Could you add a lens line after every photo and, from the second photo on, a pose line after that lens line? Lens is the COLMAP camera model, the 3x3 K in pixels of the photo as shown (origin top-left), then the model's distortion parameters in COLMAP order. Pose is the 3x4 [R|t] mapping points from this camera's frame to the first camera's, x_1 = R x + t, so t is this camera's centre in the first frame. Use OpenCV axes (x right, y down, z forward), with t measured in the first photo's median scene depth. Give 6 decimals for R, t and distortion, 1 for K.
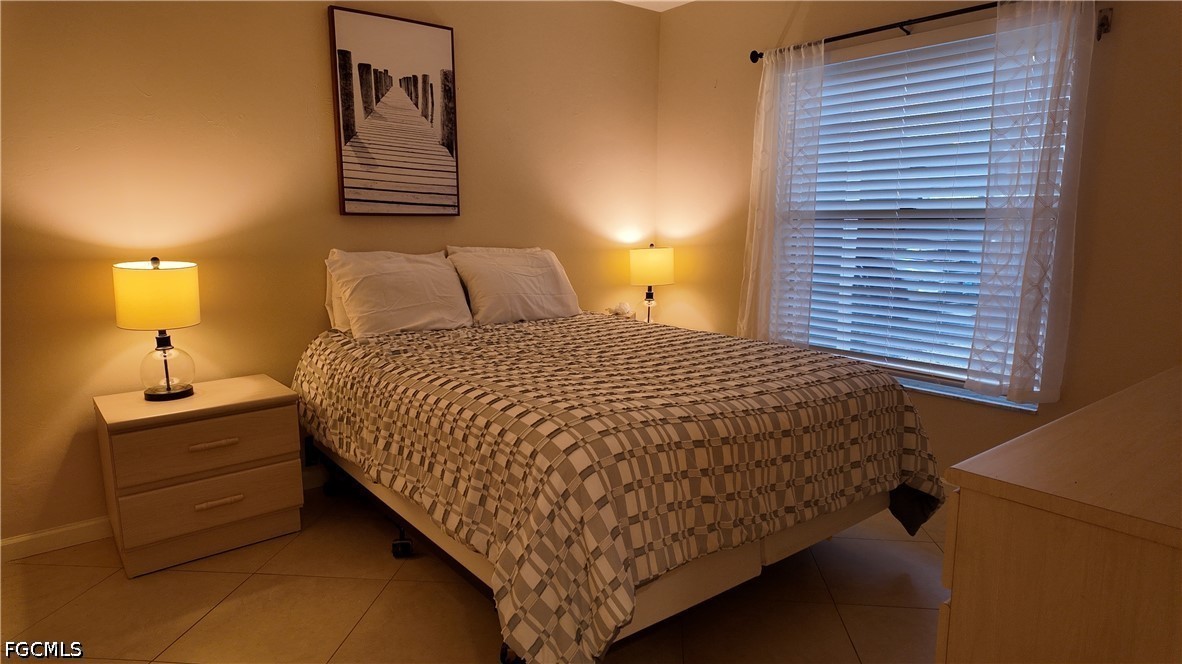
lens RADIAL K [[694.7, 0, 591.0], [0, 694.7, 332.0], [0, 0, 1]] dist [0.117643, -0.138575]
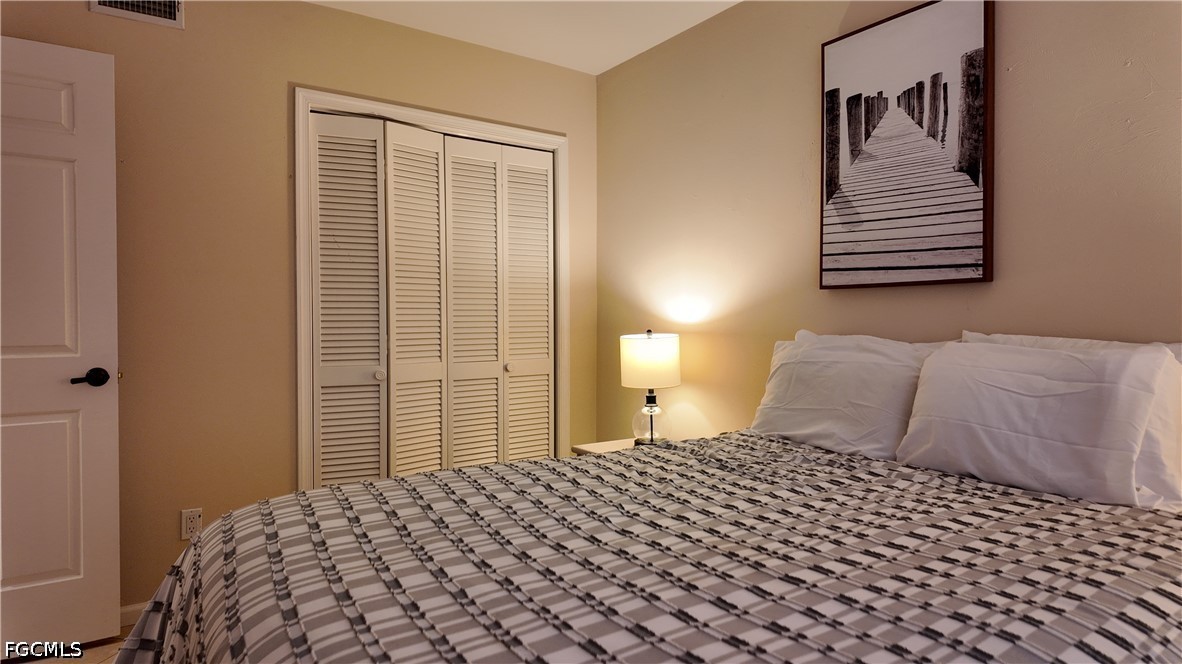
lens RADIAL K [[694.7, 0, 591.0], [0, 694.7, 332.0], [0, 0, 1]] dist [0.117643, -0.138575]
pose [[-0.066805, 0.021706, -0.997530, 0.468163], [-0.157845, 0.986944, 0.032046, -0.099235], [0.985202, 0.159596, -0.062507, 0.783740]]
